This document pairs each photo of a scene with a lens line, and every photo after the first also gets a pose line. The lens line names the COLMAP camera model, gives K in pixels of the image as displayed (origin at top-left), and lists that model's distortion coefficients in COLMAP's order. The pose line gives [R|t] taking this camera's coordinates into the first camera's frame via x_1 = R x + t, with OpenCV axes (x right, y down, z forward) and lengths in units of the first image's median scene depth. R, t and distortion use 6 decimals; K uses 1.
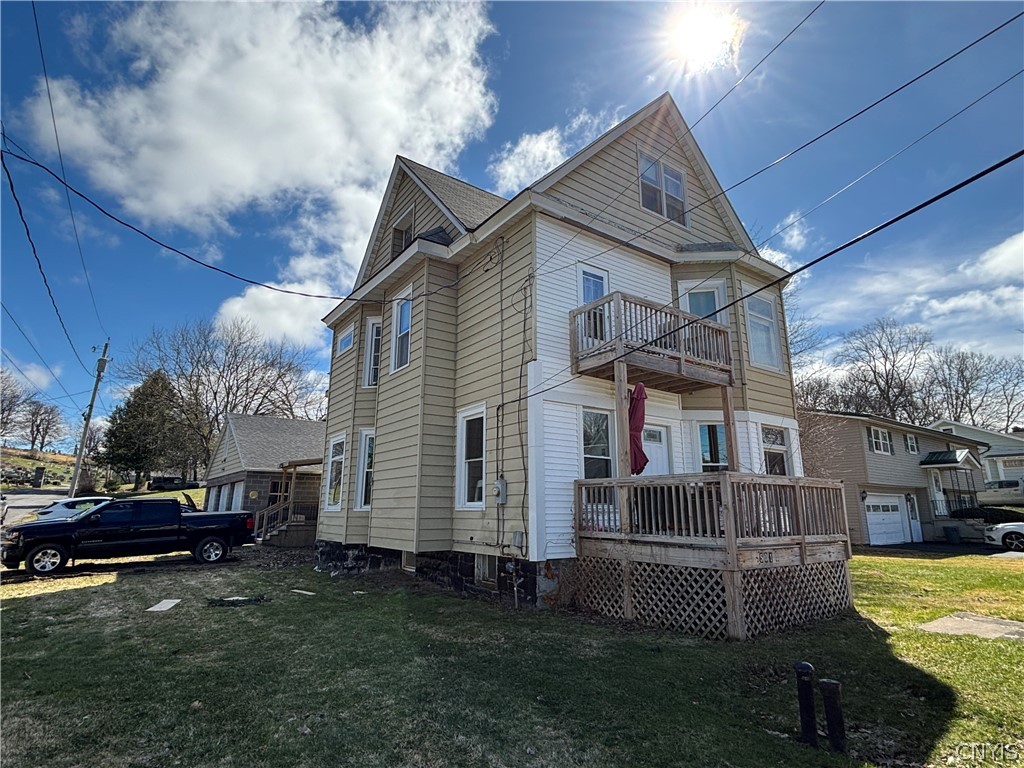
lens RADIAL K [[536.1, 0, 512.0], [0, 536.1, 384.0], [0, 0, 1]] dist [0.001570, 0.000192]
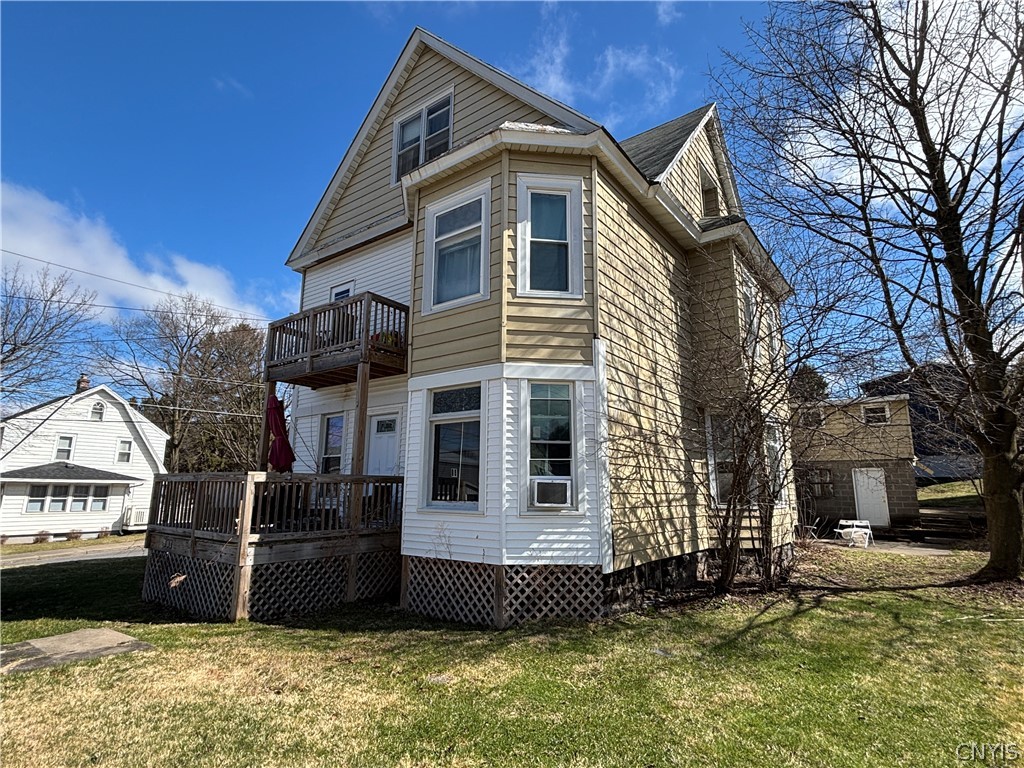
lens RADIAL K [[547.0, 0, 512.0], [0, 547.0, 384.0], [0, 0, 1]] dist [0.033188, 0.000238]
pose [[0.316800, -0.191071, -0.929048, 1.203804], [0.212315, 0.968930, -0.126875, 0.188438], [0.924424, -0.157057, 0.347524, 0.838667]]
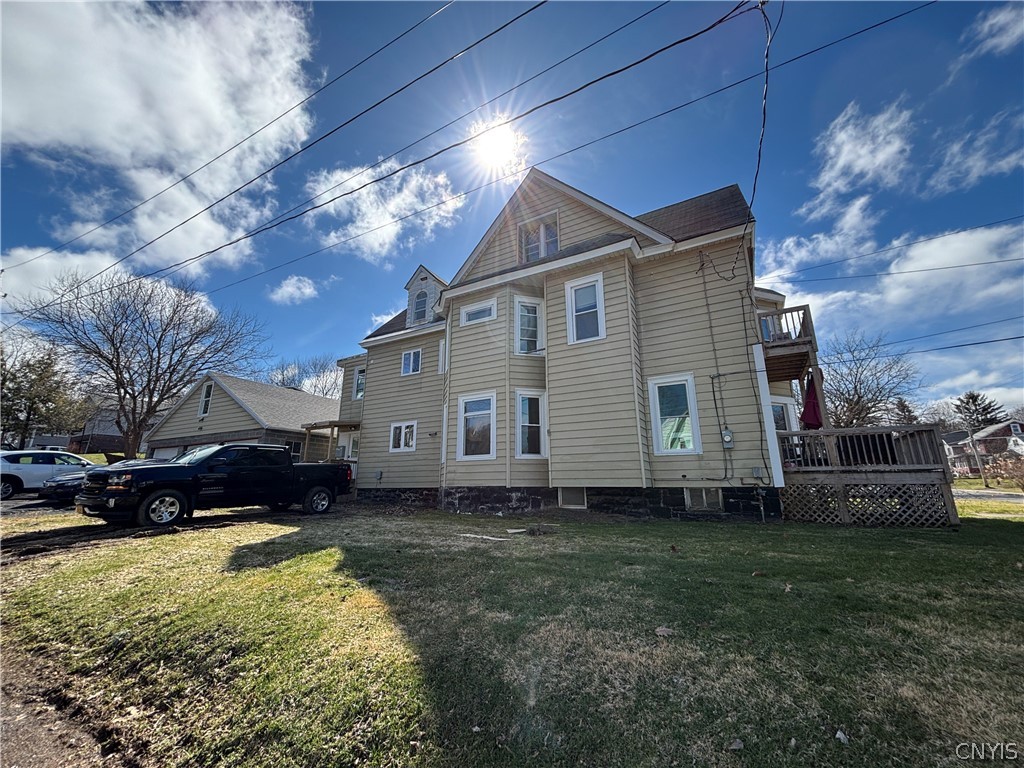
lens RADIAL K [[401.6, 0, 512.0], [0, 401.6, 384.0], [0, 0, 1]] dist [-0.000304, -0.000119]
pose [[0.907991, 0.102292, 0.406310, -0.795162], [-0.093850, 0.994754, -0.040709, 0.134371], [-0.408343, -0.001169, 0.912828, 0.262565]]
